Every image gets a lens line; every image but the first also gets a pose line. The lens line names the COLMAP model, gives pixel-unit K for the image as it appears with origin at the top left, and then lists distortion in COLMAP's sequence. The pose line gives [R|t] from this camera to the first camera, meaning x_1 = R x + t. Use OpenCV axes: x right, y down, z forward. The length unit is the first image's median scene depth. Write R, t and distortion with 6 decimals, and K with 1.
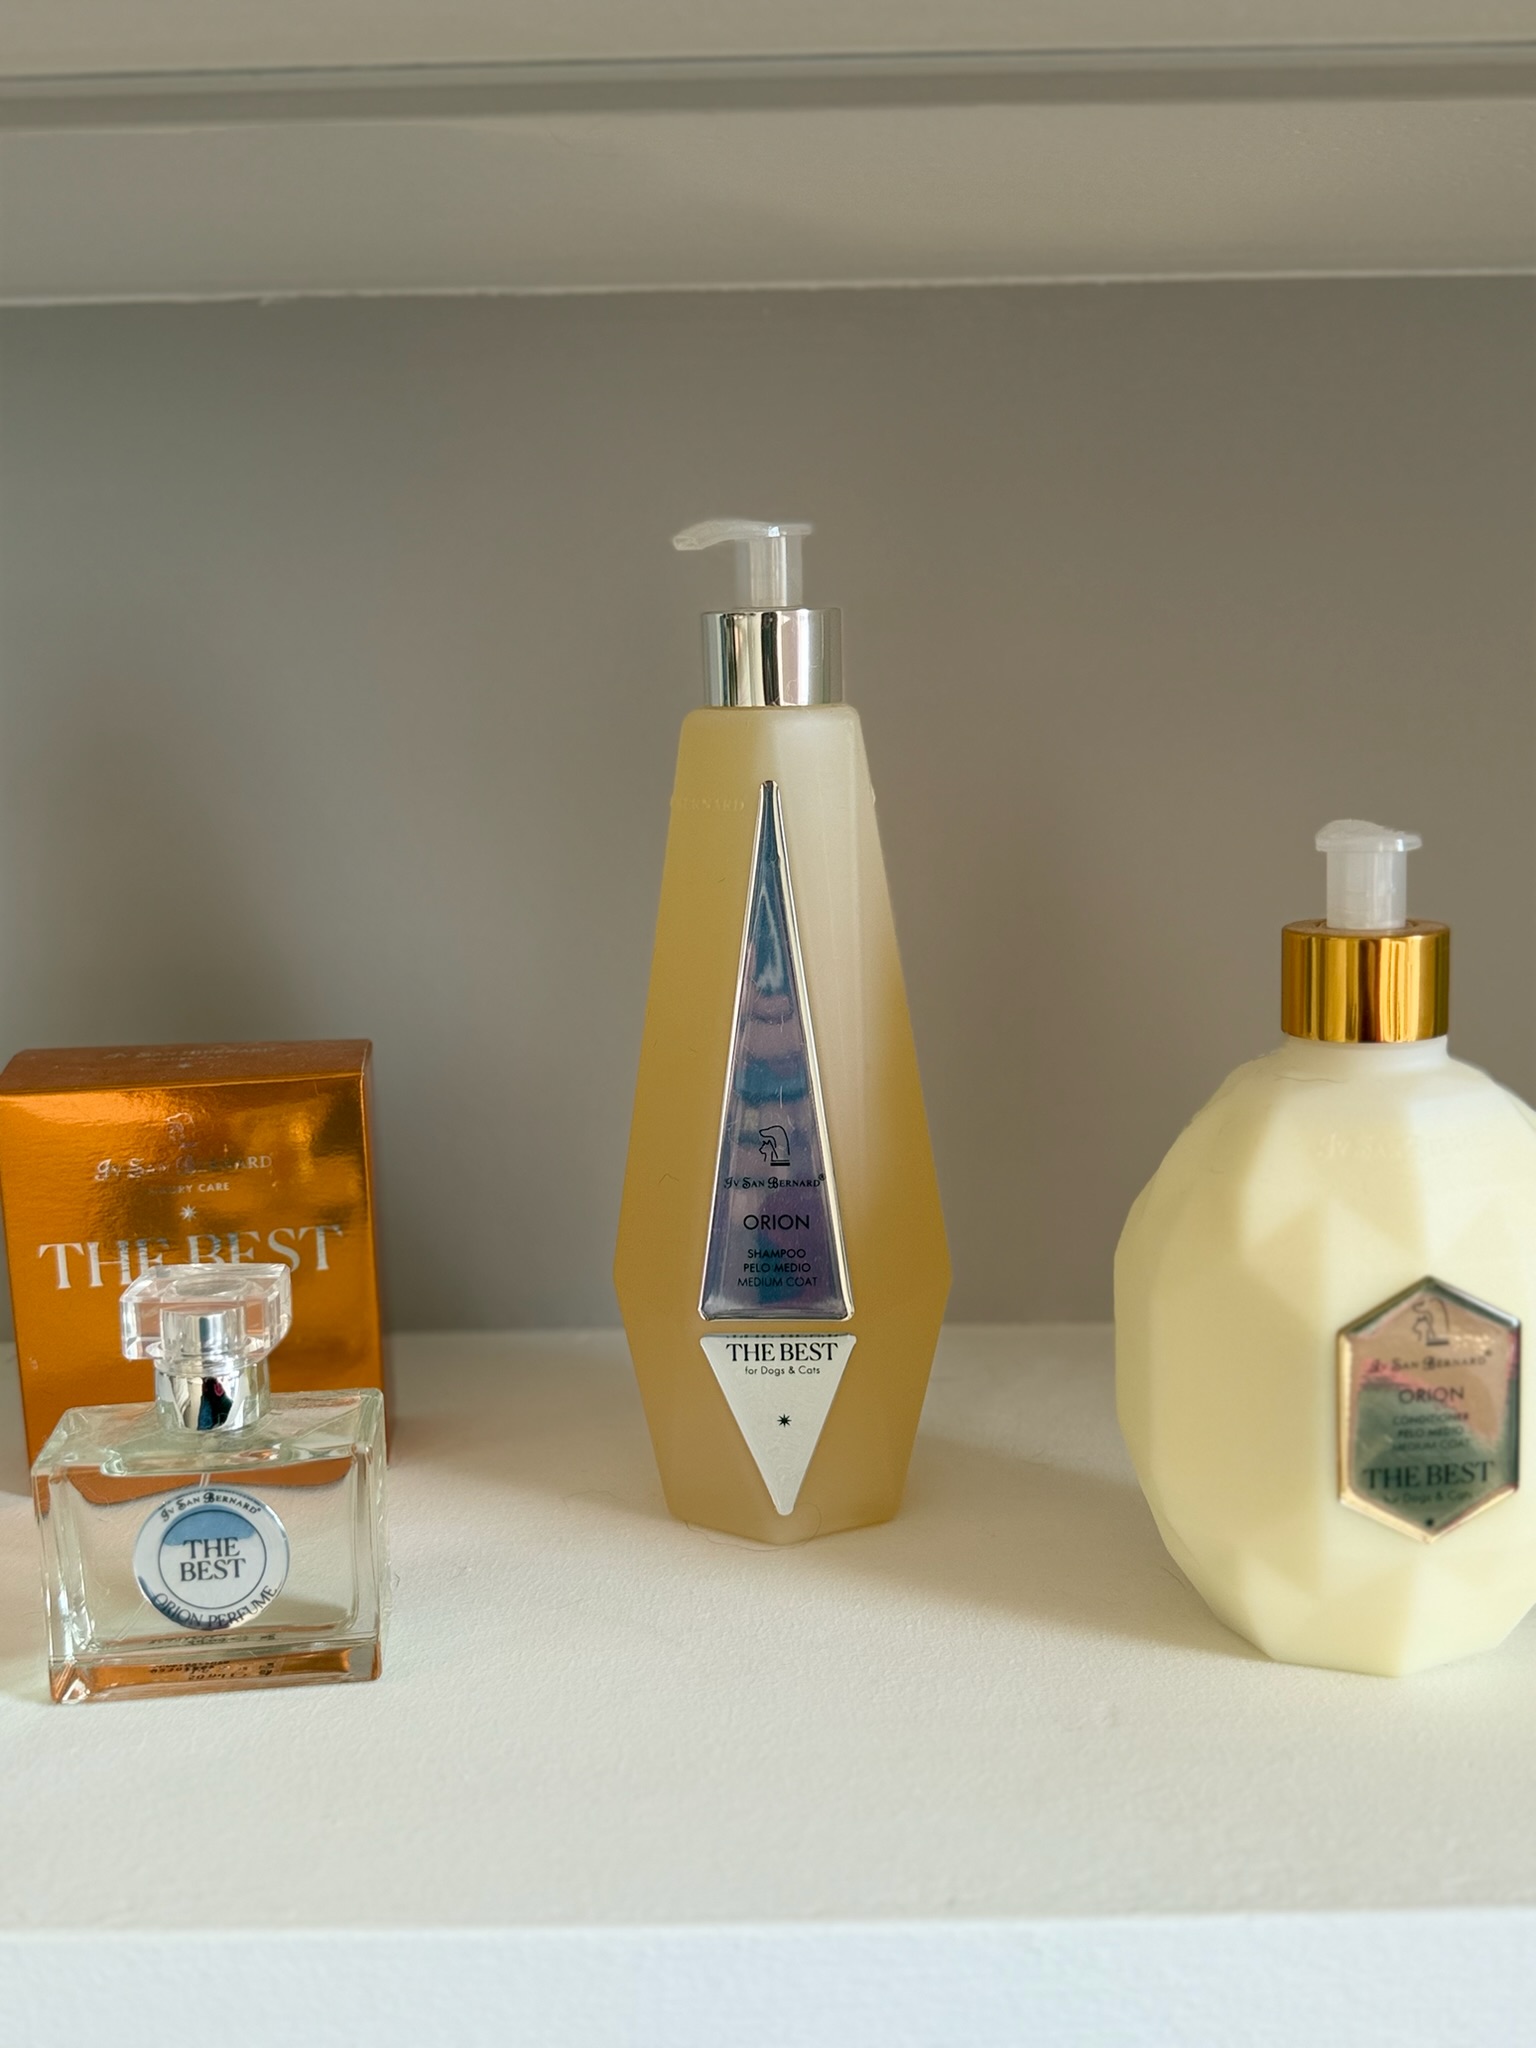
lens RADIAL K [[2078.8, 0, 768.0], [0, 2078.8, 1024.0], [0, 0, 1]] dist [0.255987, -0.657746]
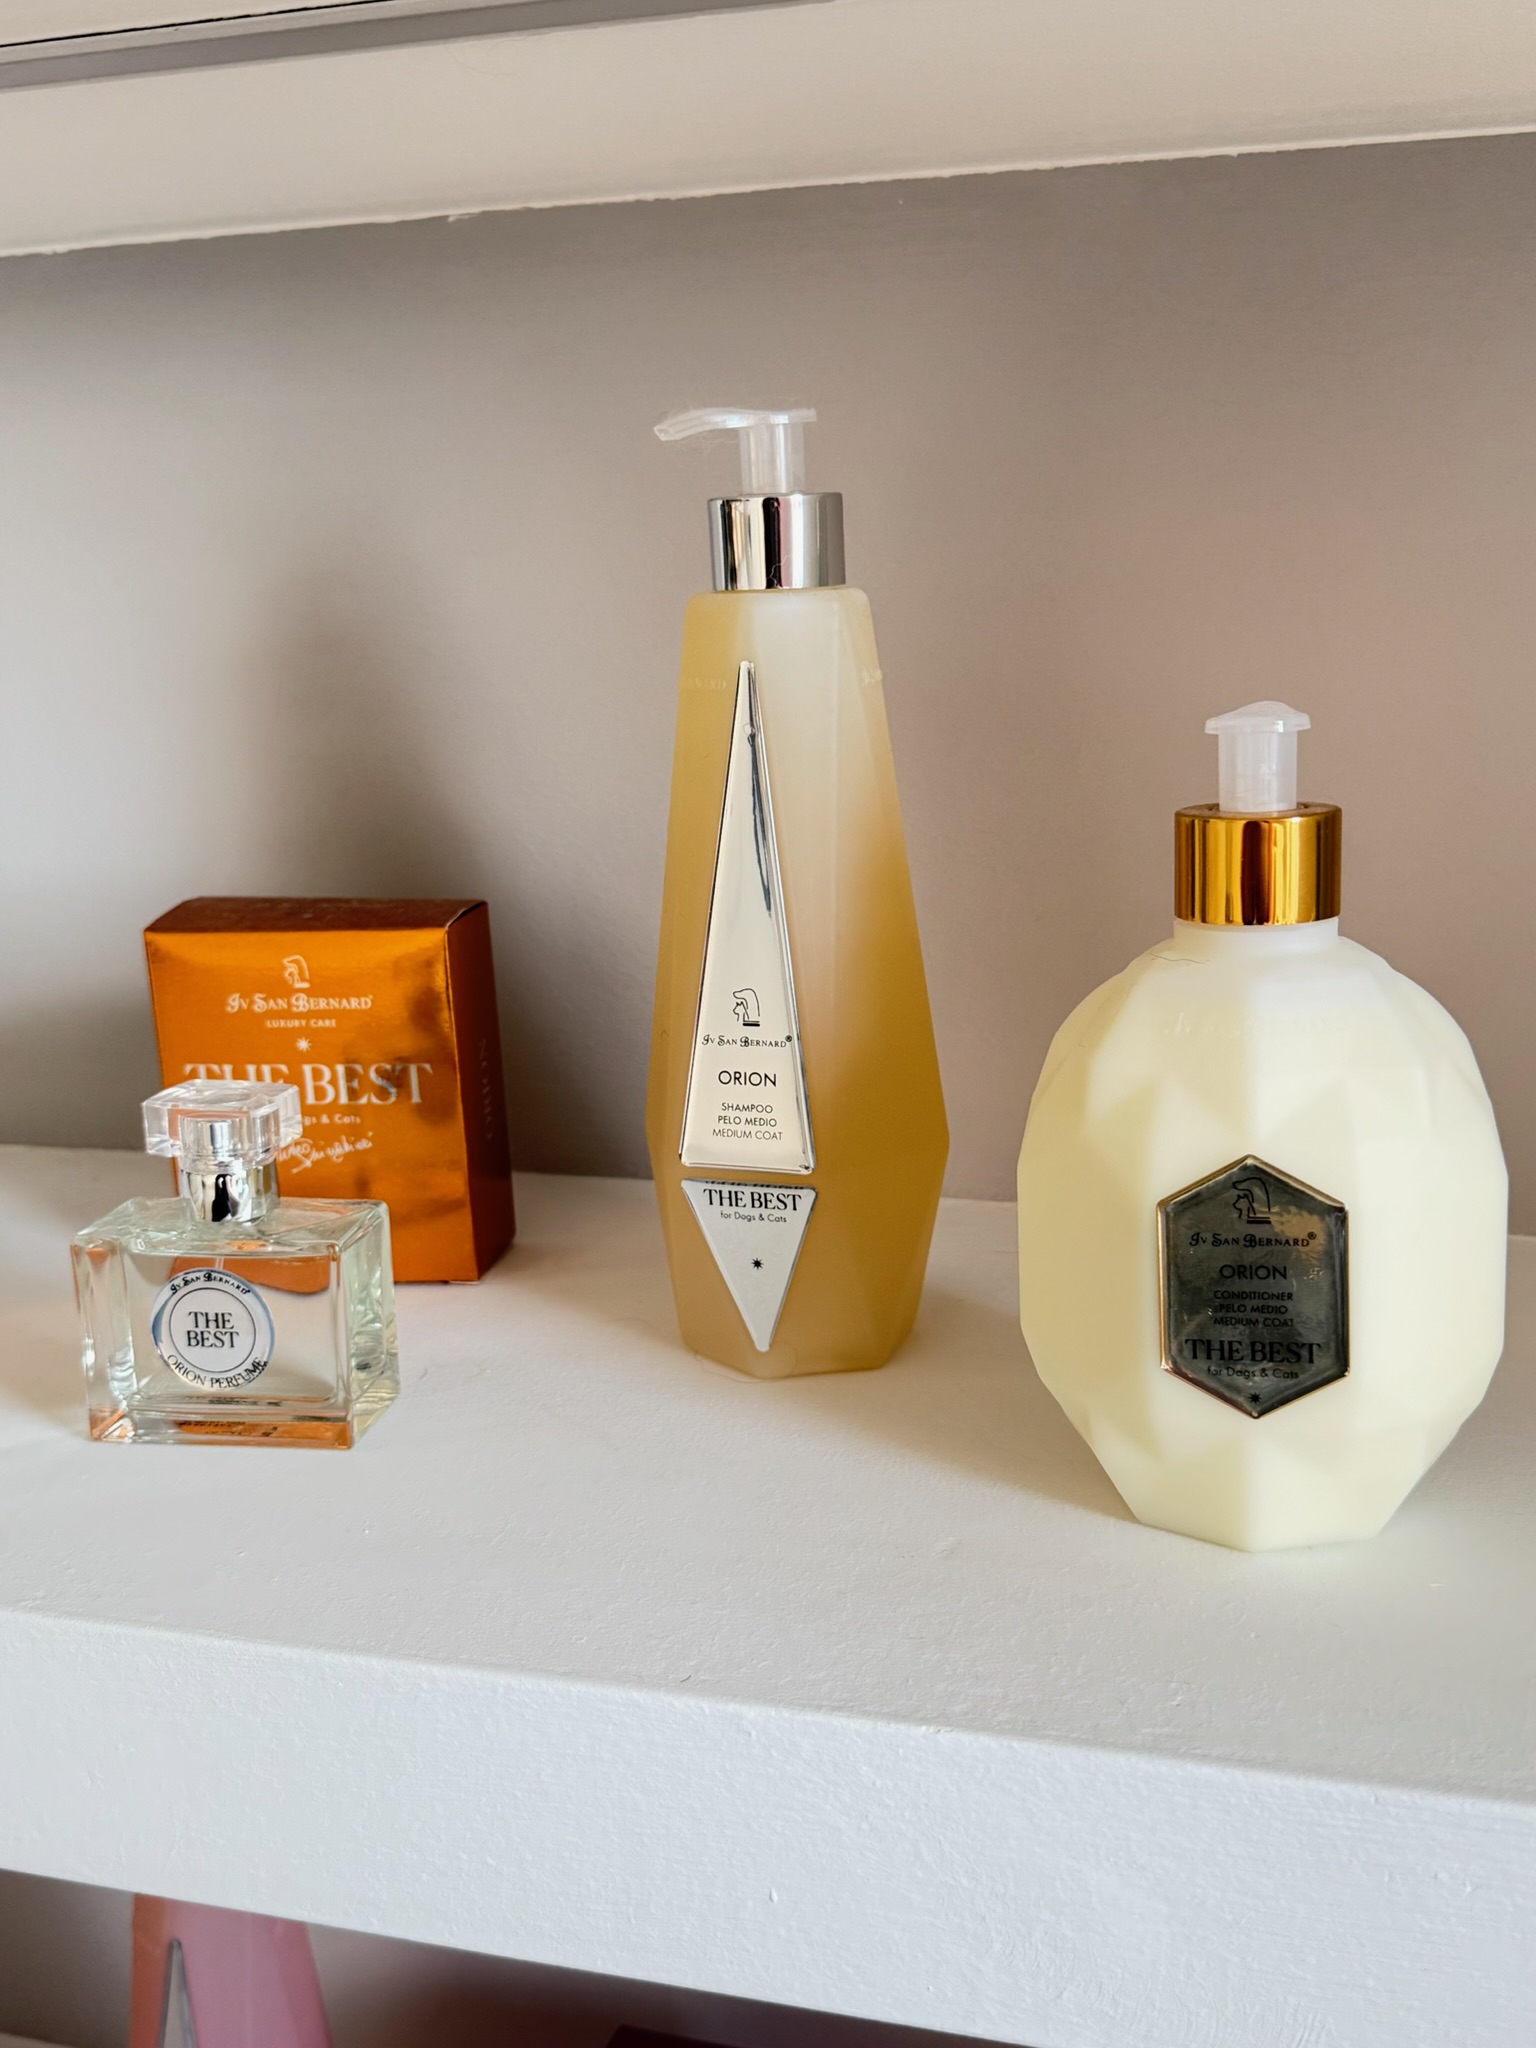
lens RADIAL K [[2078.8, 0, 768.0], [0, 2078.8, 1024.0], [0, 0, 1]] dist [0.255987, -0.657746]
pose [[0.960520, 0.051455, -0.273411, 0.336458], [-0.038766, 0.997914, 0.051613, 0.012739], [0.275497, -0.038977, 0.960512, -0.022723]]
